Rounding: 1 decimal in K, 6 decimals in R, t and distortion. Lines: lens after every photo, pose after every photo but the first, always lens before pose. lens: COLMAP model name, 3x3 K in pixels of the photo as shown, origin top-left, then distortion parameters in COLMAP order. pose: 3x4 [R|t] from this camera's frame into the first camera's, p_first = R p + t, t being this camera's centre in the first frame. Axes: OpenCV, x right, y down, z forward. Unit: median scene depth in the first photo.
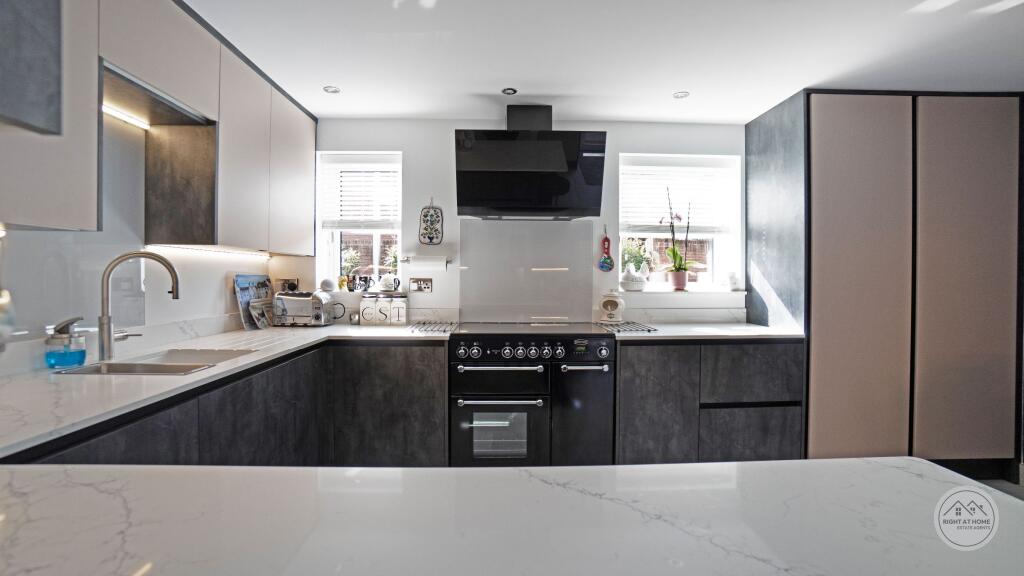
lens RADIAL K [[476.8, 0, 527.8], [0, 476.8, 279.5], [0, 0, 1]] dist [-0.044645, 0.009035]
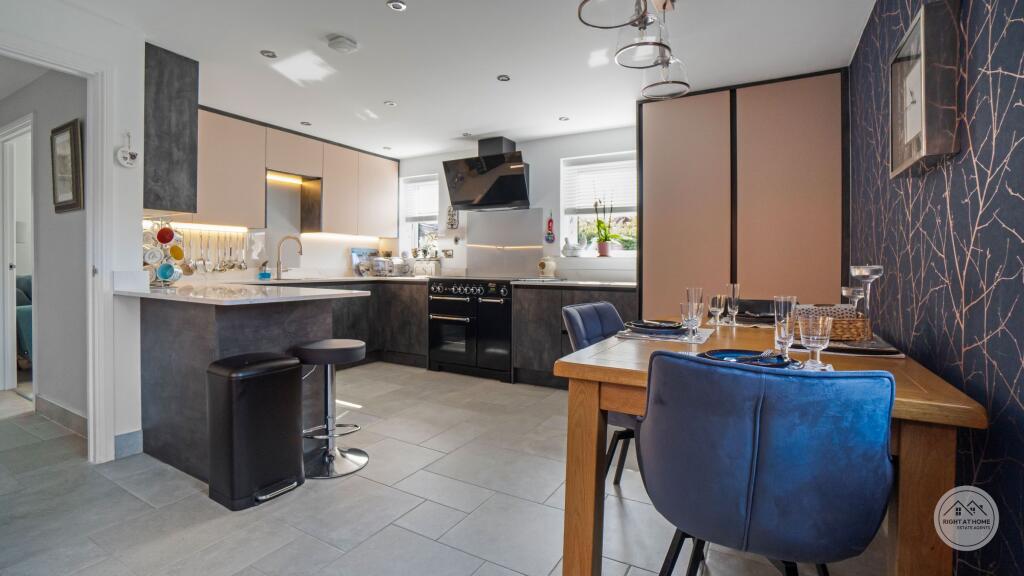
lens RADIAL K [[476.8, 0, 521.9], [0, 476.8, 261.4], [0, 0, 1]] dist [-0.044645, 0.009035]
pose [[0.850353, -0.000295, -0.526213, 1.035495], [-0.004964, 0.999951, -0.008583, 0.062093], [0.526189, 0.009911, 0.850310, -0.325273]]
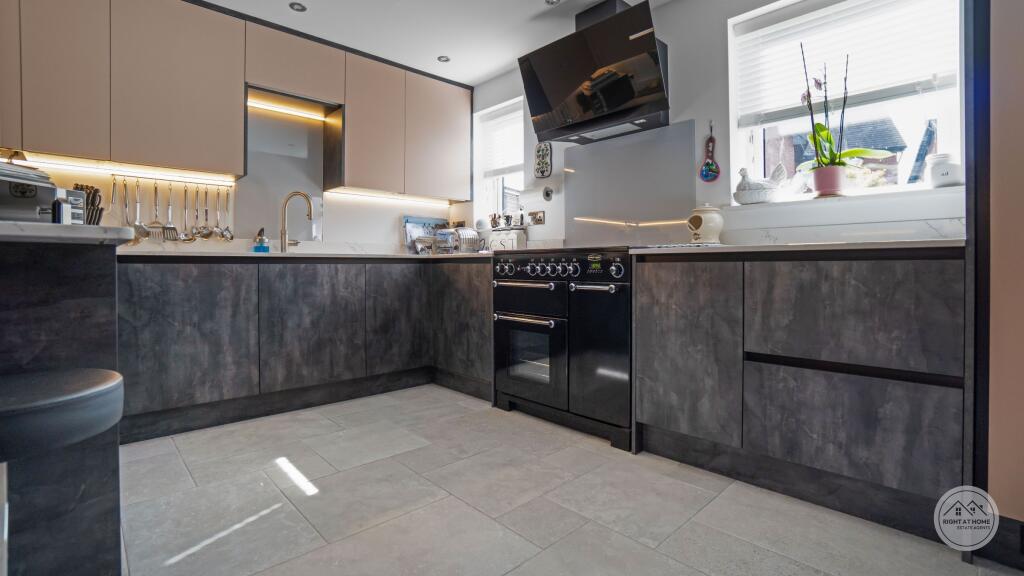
lens RADIAL K [[476.8, 0, 519.8], [0, 476.8, 261.7], [0, 0, 1]] dist [-0.044645, 0.009035]
pose [[0.650546, -0.010418, -0.759395, 0.655921], [0.001973, 0.999926, -0.012027, 0.145162], [0.759464, 0.006326, 0.650519, 0.341526]]
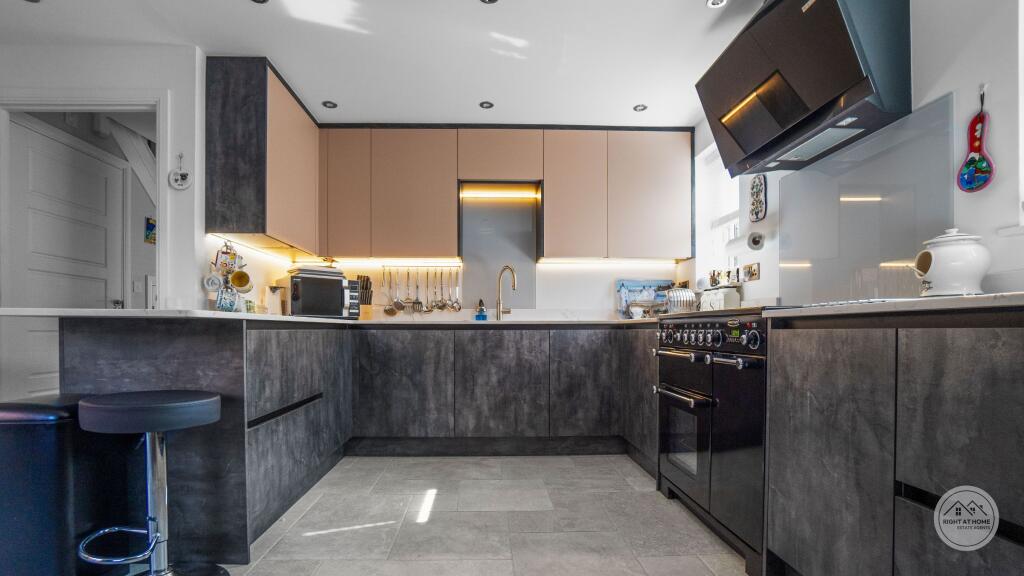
lens RADIAL K [[476.8, 0, 492.3], [0, 476.8, 338.9], [0, 0, 1]] dist [-0.044645, 0.009035]
pose [[-0.041518, 0.014600, -0.999031, 0.748883], [-0.001868, 0.999890, 0.014690, 0.142130], [0.999136, 0.002476, -0.041486, 0.686776]]
